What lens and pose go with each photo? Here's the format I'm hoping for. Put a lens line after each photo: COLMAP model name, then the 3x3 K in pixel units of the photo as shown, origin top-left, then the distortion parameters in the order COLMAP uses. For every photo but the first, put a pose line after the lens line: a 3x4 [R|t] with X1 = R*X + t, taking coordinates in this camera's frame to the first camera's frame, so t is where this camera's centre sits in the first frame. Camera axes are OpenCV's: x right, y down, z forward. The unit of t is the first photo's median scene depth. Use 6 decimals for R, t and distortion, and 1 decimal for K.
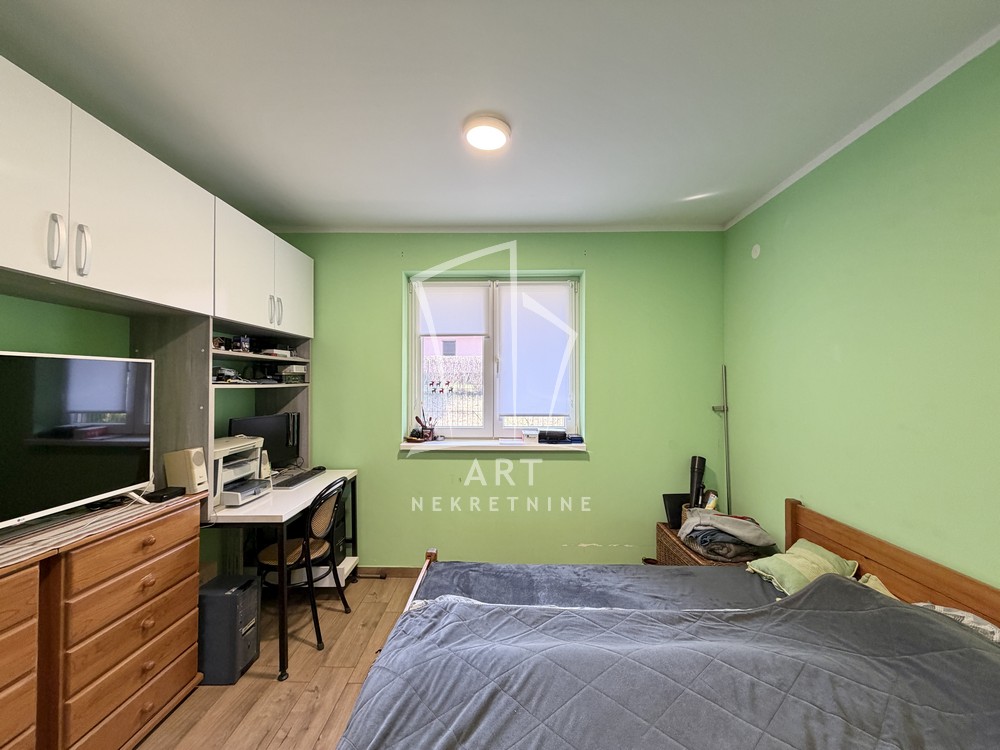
lens RADIAL K [[395.8, 0, 496.2], [0, 395.8, 377.1], [0, 0, 1]] dist [-0.000850, -0.000526]
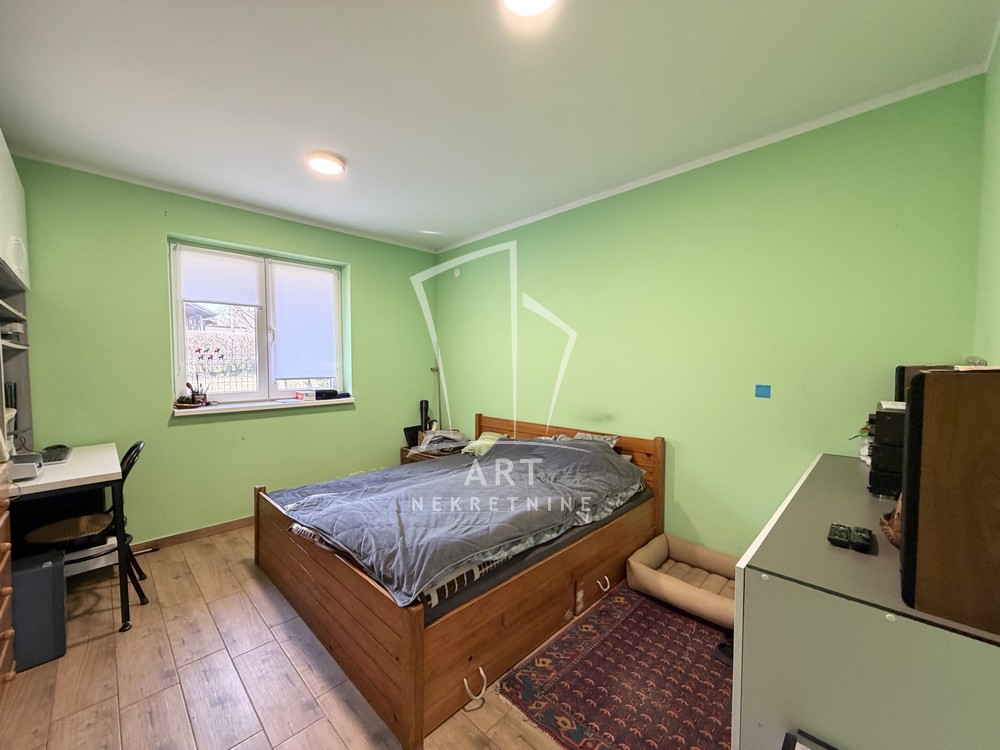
lens RADIAL K [[395.8, 0, 496.2], [0, 395.8, 377.1], [0, 0, 1]] dist [-0.000850, -0.000526]
pose [[0.690641, -0.031886, 0.722494, -0.394342], [-0.003256, 0.998880, 0.047197, 0.037019], [-0.723190, -0.034949, 0.689764, -0.251303]]
